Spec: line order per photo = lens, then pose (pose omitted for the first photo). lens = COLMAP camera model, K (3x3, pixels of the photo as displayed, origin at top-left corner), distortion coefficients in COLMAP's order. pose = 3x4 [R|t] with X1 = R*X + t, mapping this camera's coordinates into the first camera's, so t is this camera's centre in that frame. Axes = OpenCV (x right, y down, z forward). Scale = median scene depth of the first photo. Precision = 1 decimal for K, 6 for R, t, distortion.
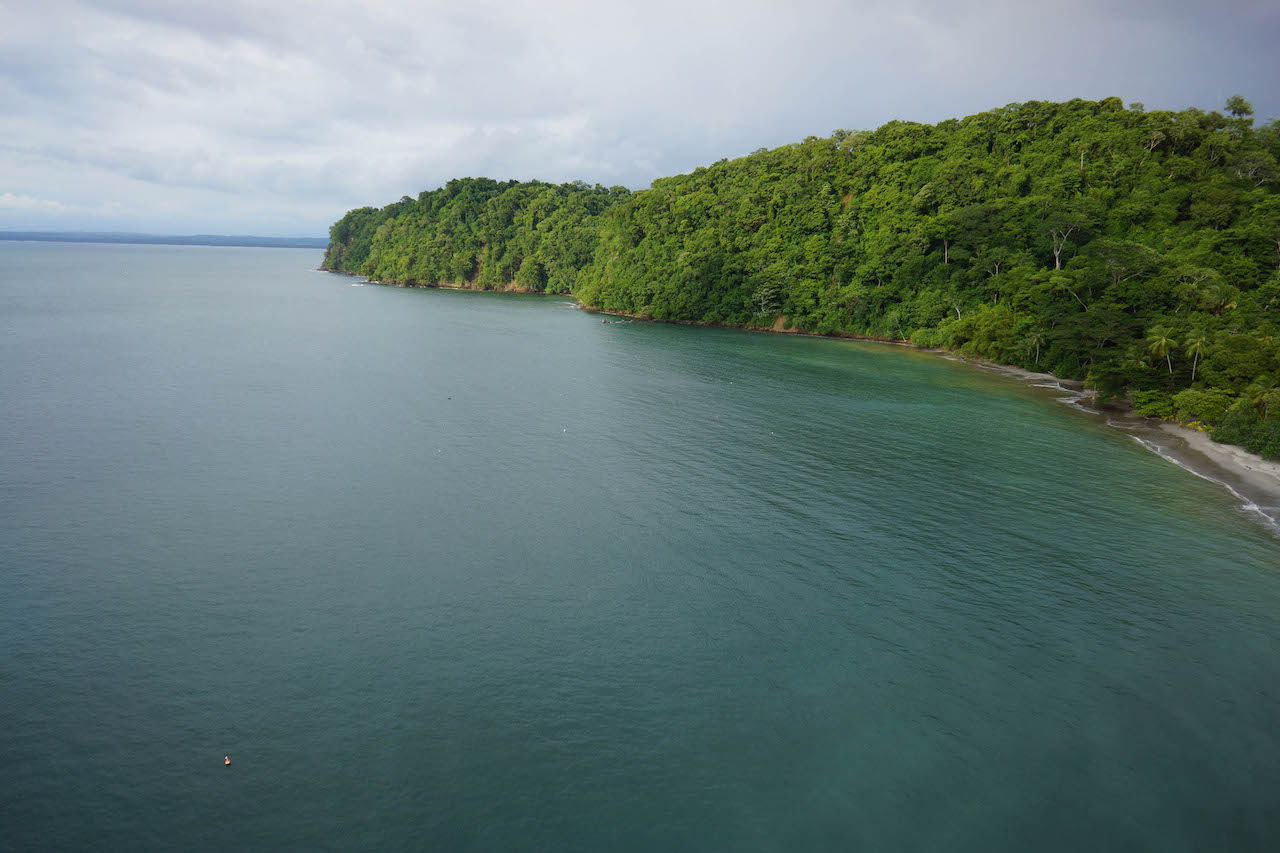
lens RADIAL K [[894.6, 0, 634.1], [0, 894.6, 432.4], [0, 0, 1]] dist [-0.002542, 0.000405]
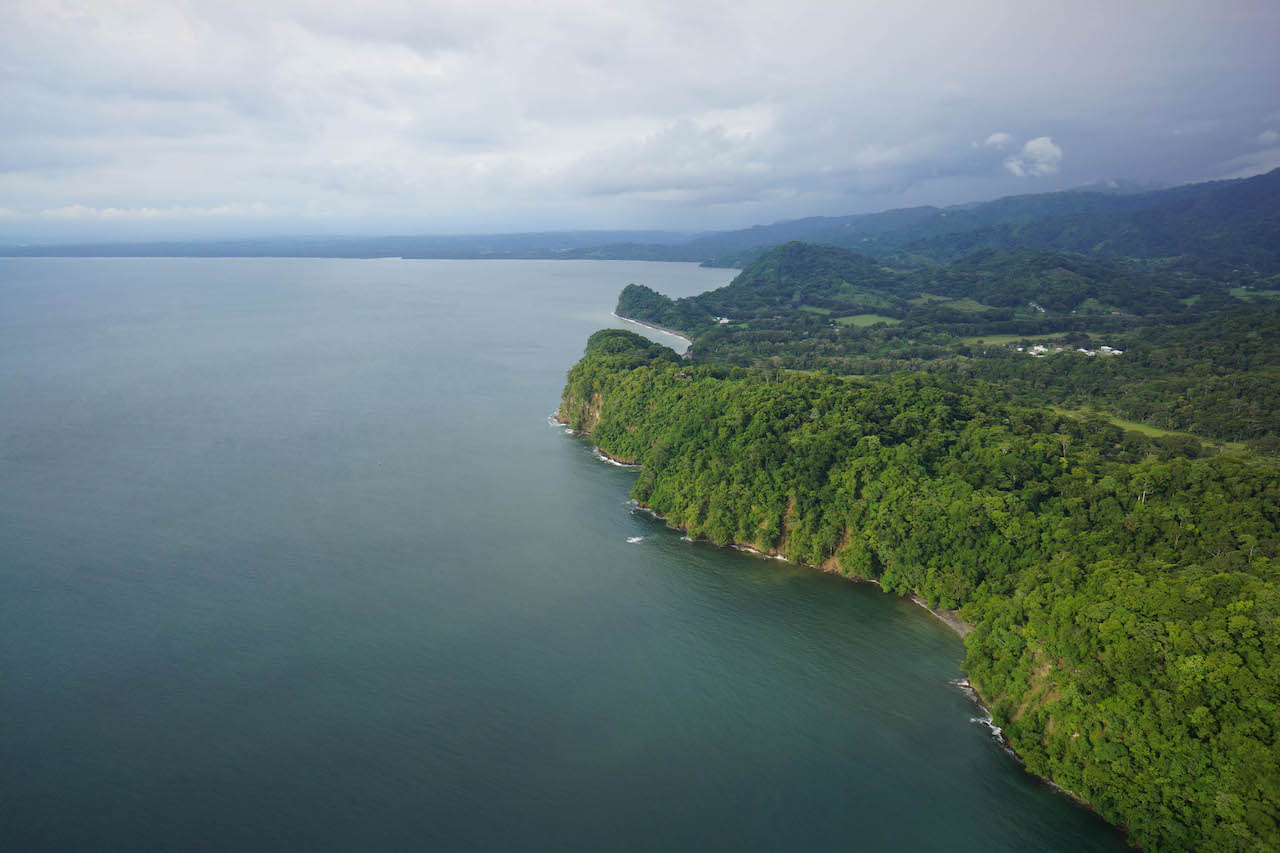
lens RADIAL K [[894.6, 0, 643.0], [0, 894.6, 425.9], [0, 0, 1]] dist [-0.002542, 0.000405]
pose [[0.984596, 0.000890, -0.174840, -0.162279], [0.001929, 0.999871, 0.015954, -0.303101], [0.174832, -0.016046, 0.984468, 0.153423]]
